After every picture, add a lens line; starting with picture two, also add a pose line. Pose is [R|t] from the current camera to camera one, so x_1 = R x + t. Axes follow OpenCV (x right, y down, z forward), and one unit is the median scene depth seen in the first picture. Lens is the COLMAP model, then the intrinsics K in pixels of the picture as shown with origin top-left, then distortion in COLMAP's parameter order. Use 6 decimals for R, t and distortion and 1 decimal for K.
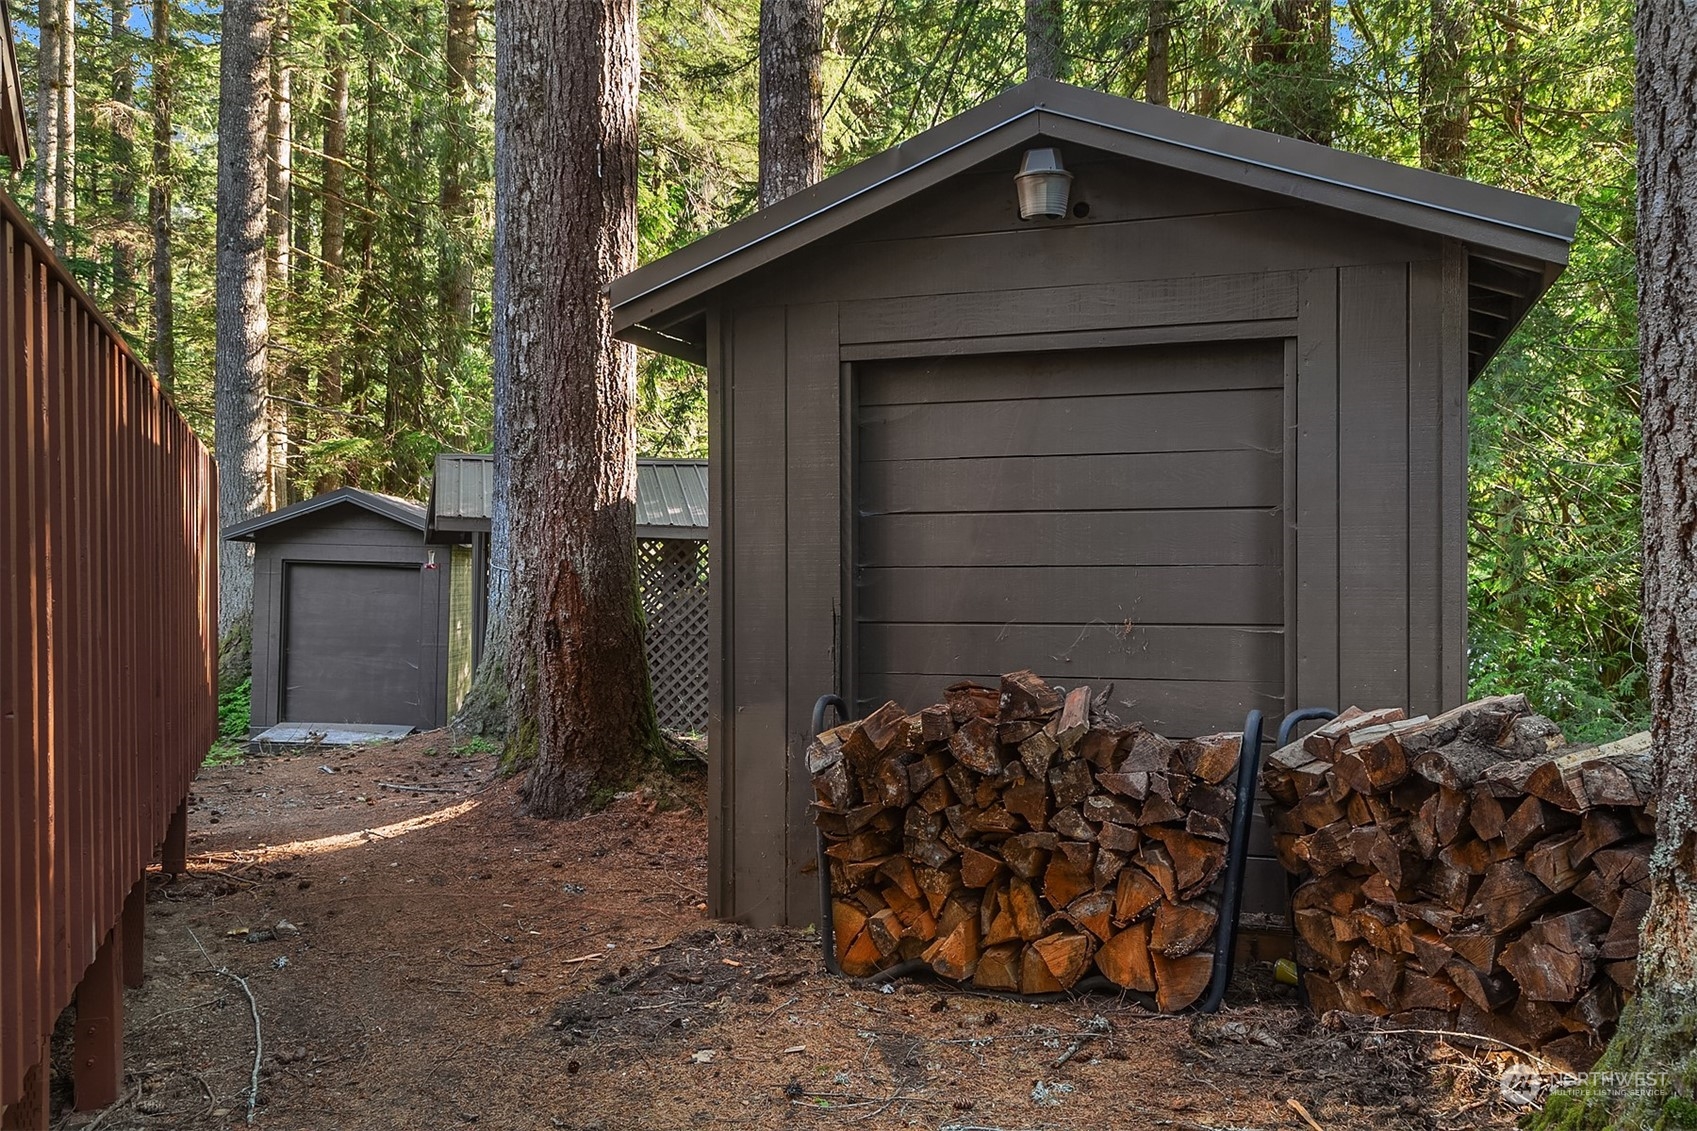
lens RADIAL K [[1362.6, 0, 852.6], [0, 1362.6, 556.0], [0, 0, 1]] dist [0.012490, 0.007532]
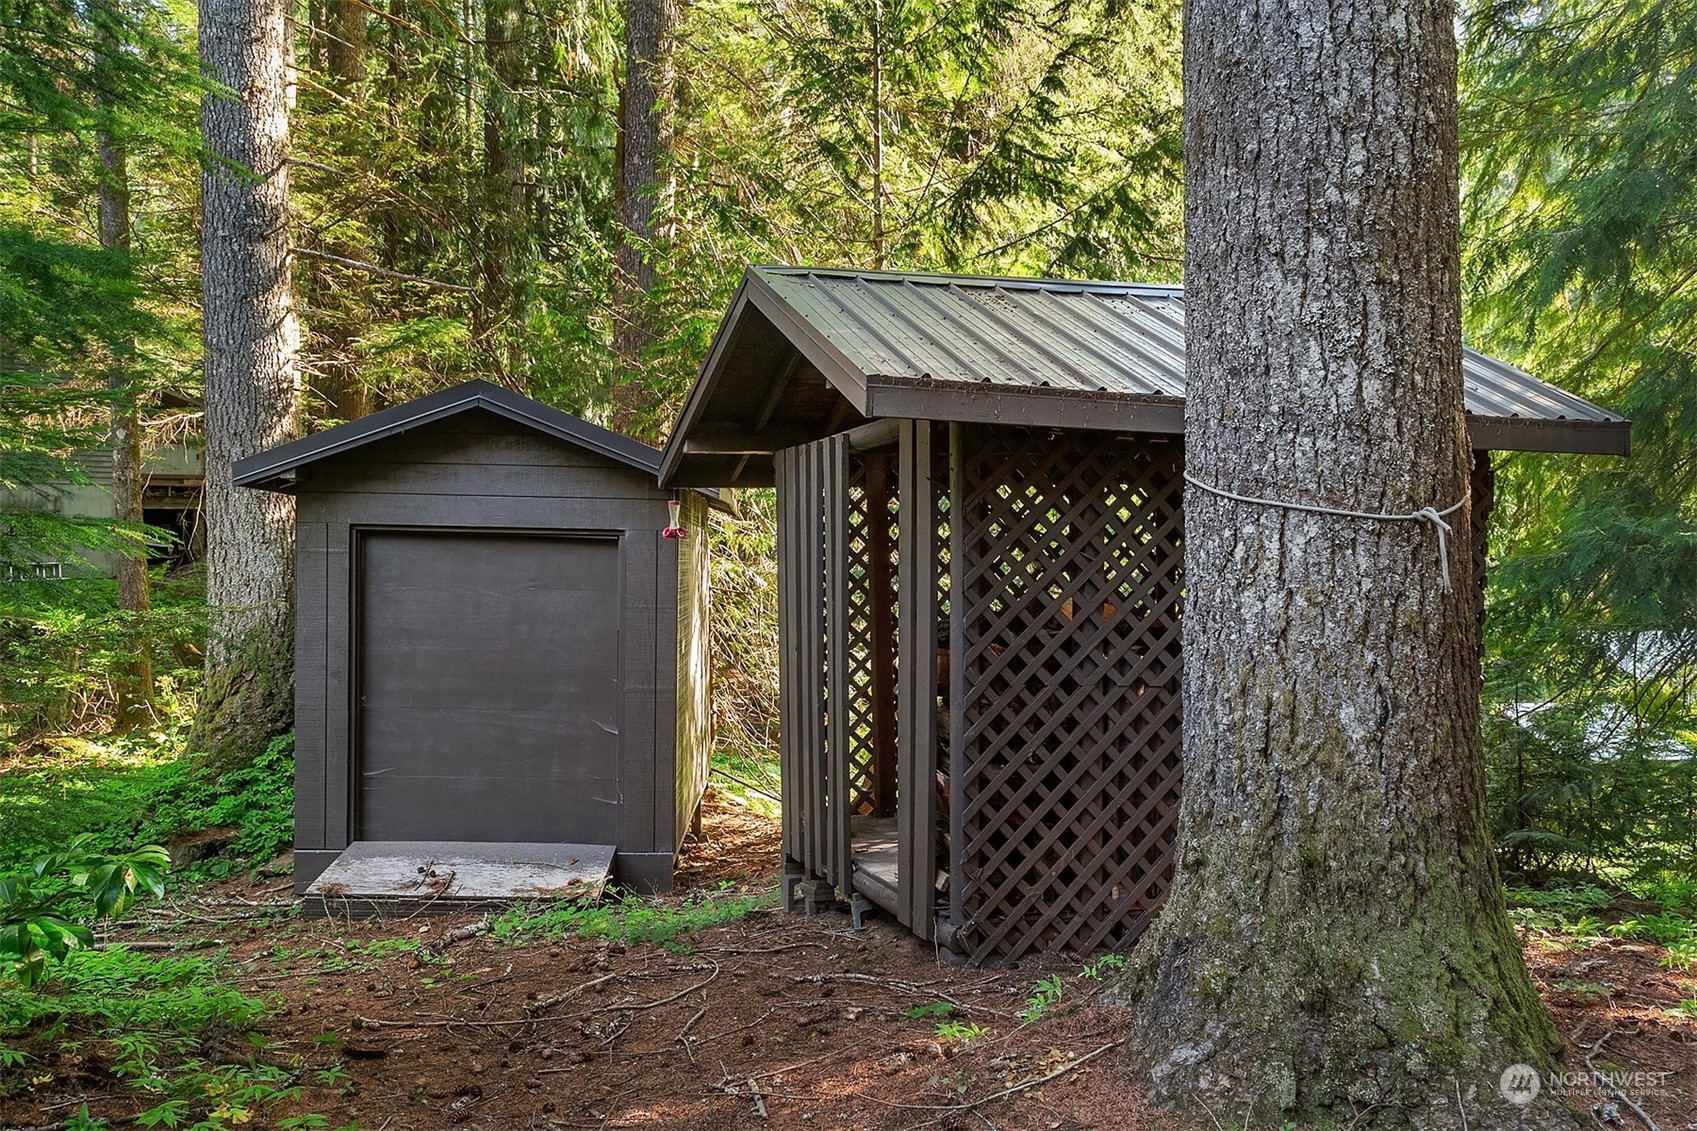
lens RADIAL K [[1362.6, 0, 845.3], [0, 1362.6, 579.3], [0, 0, 1]] dist [0.012490, 0.007532]
pose [[0.999791, -0.009190, 0.018286, -0.240148], [0.008686, 0.999585, 0.027463, 0.010580], [-0.018531, -0.027299, 0.999456, 0.481284]]
